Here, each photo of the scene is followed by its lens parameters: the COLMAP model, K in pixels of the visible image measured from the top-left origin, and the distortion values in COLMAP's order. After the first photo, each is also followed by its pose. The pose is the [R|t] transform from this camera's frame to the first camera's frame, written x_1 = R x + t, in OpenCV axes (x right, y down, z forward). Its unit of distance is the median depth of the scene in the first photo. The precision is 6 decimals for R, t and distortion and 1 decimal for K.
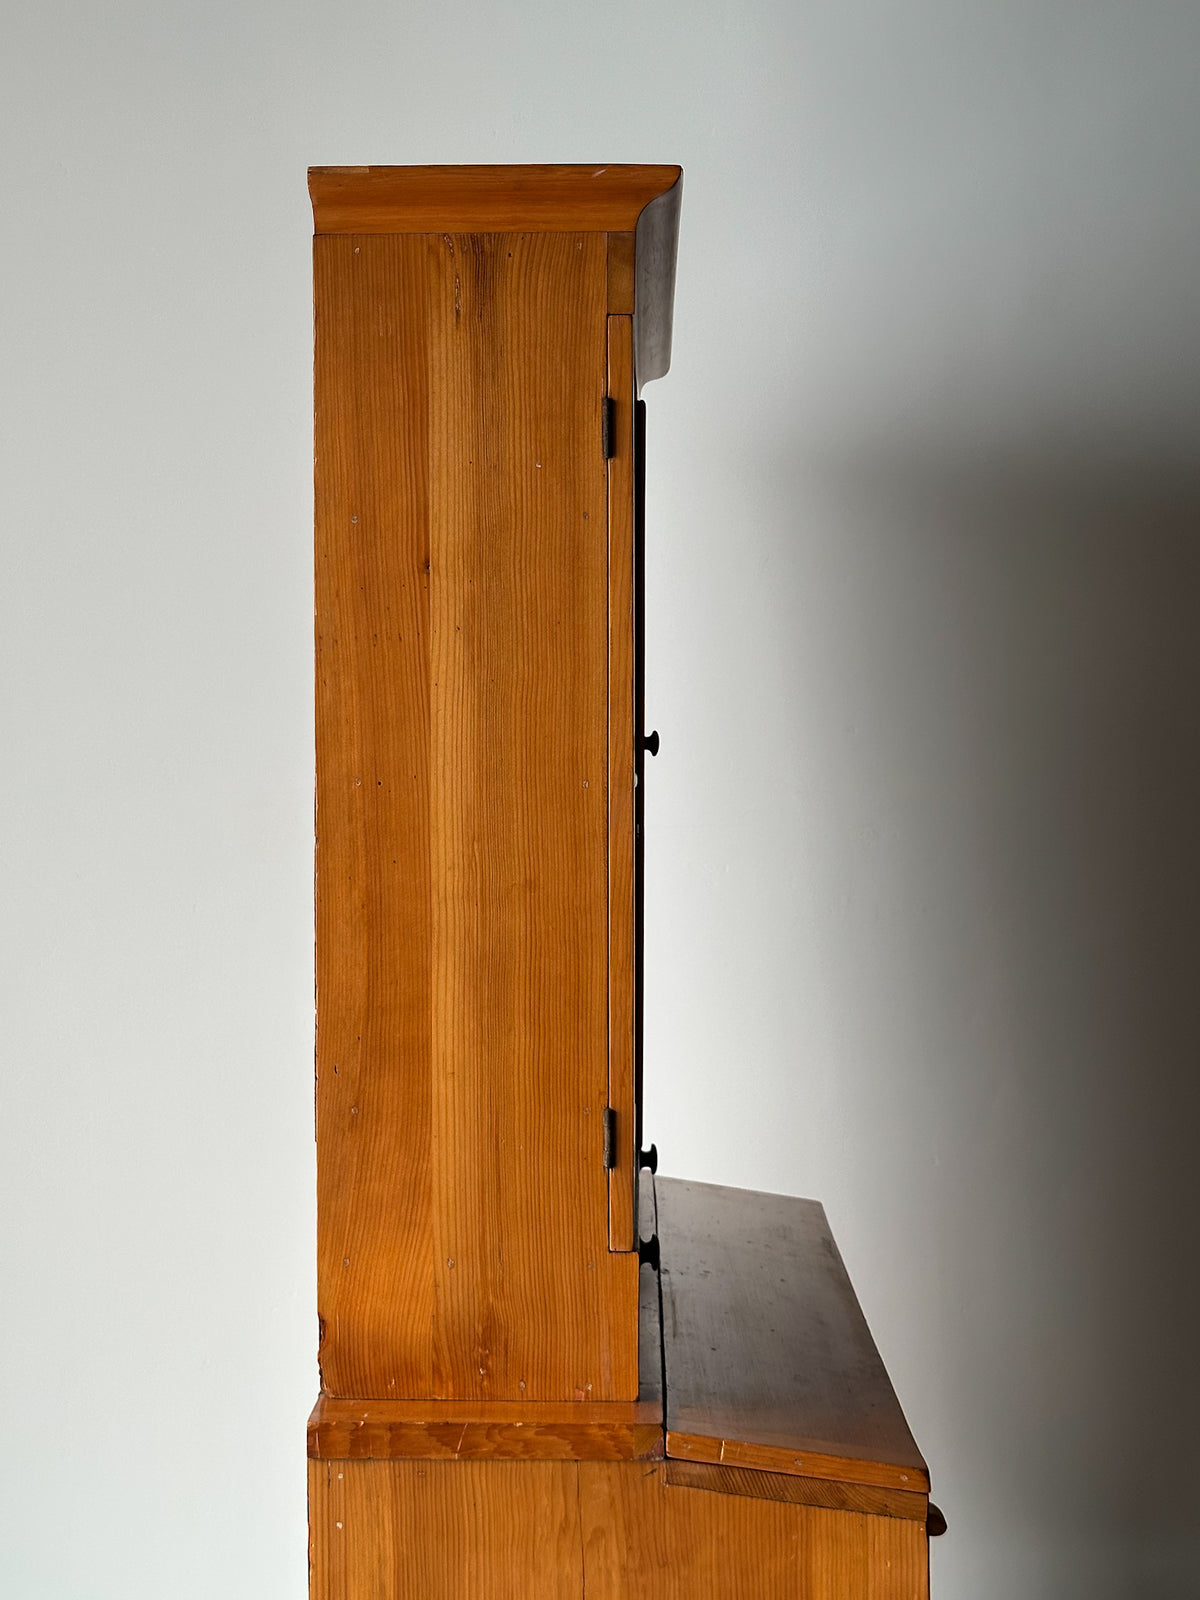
lens RADIAL K [[2272.2, 0, 583.8], [0, 2272.2, 799.5], [0, 0, 1]] dist [0.033029, 0.000000]
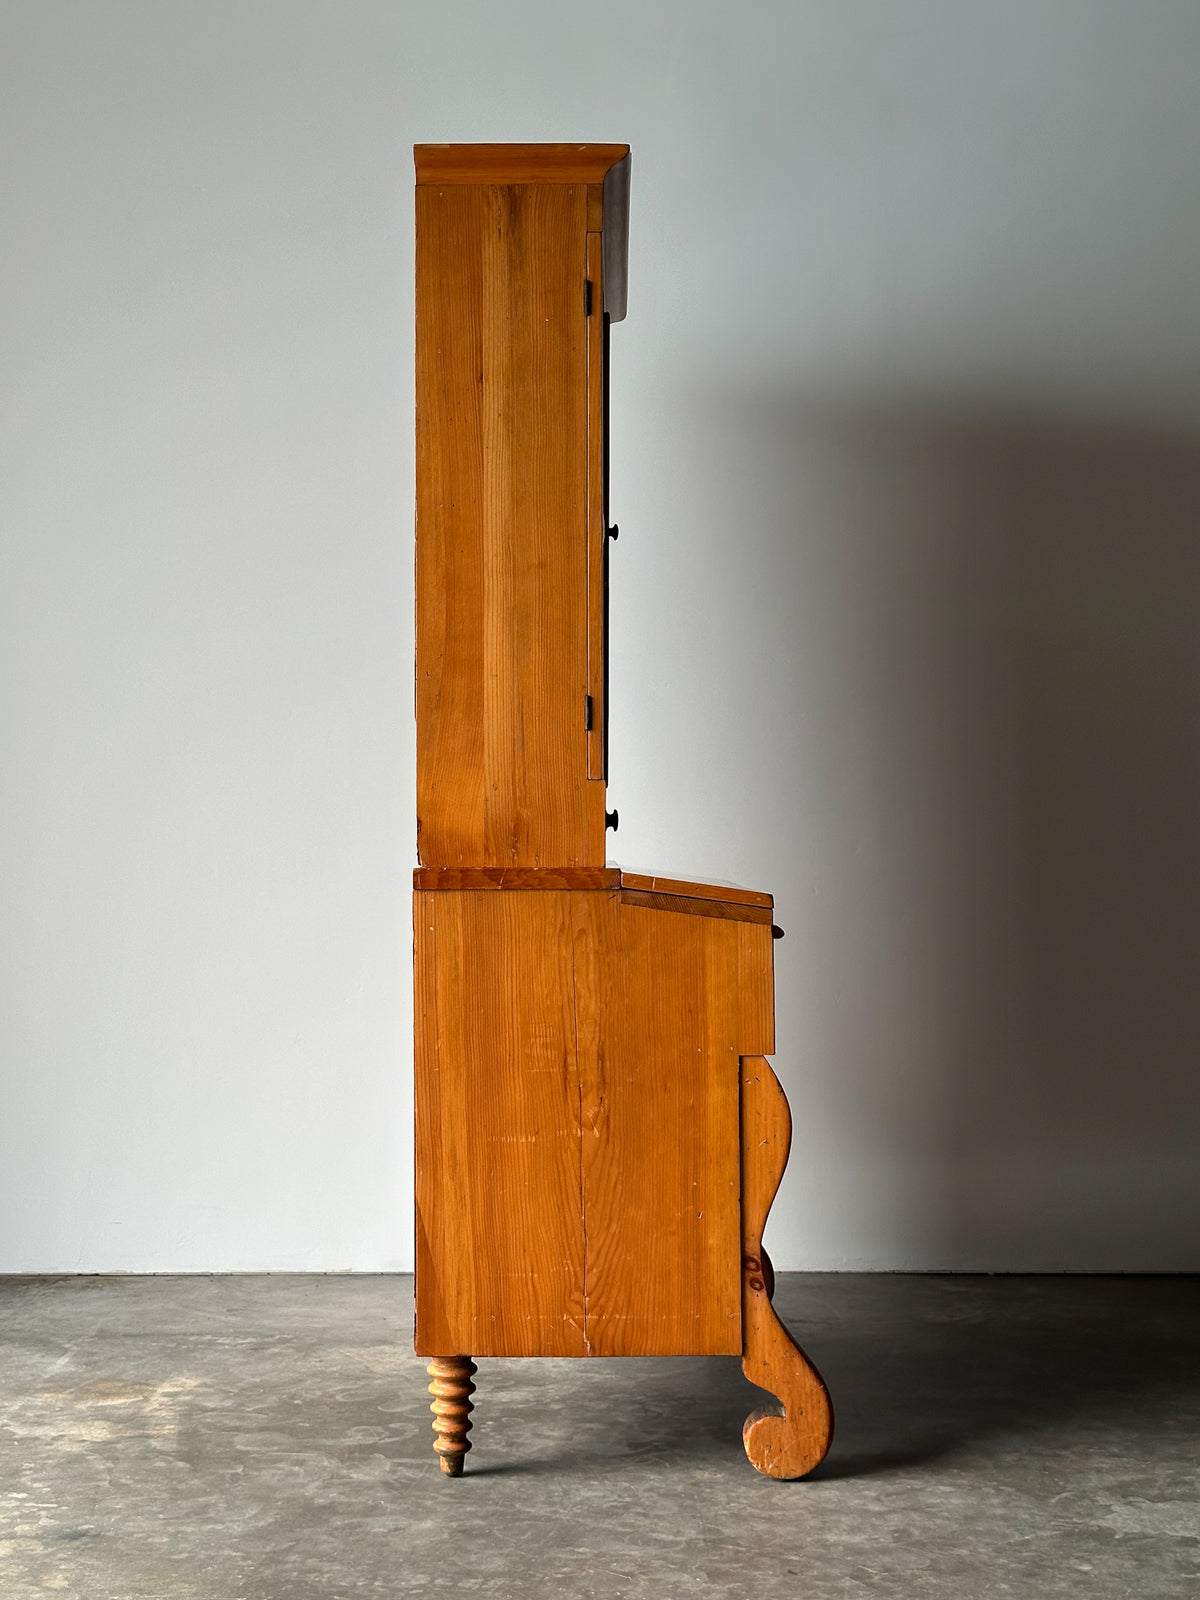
lens RADIAL K [[2272.2, 0, 601.8], [0, 2272.2, 863.1], [0, 0, 1]] dist [0.033029, 0.000000]
pose [[0.999775, 0.000412, 0.021205, -0.014683], [0.000169, 0.999625, -0.027384, 0.308668], [-0.021208, 0.027381, 0.999400, -0.703001]]
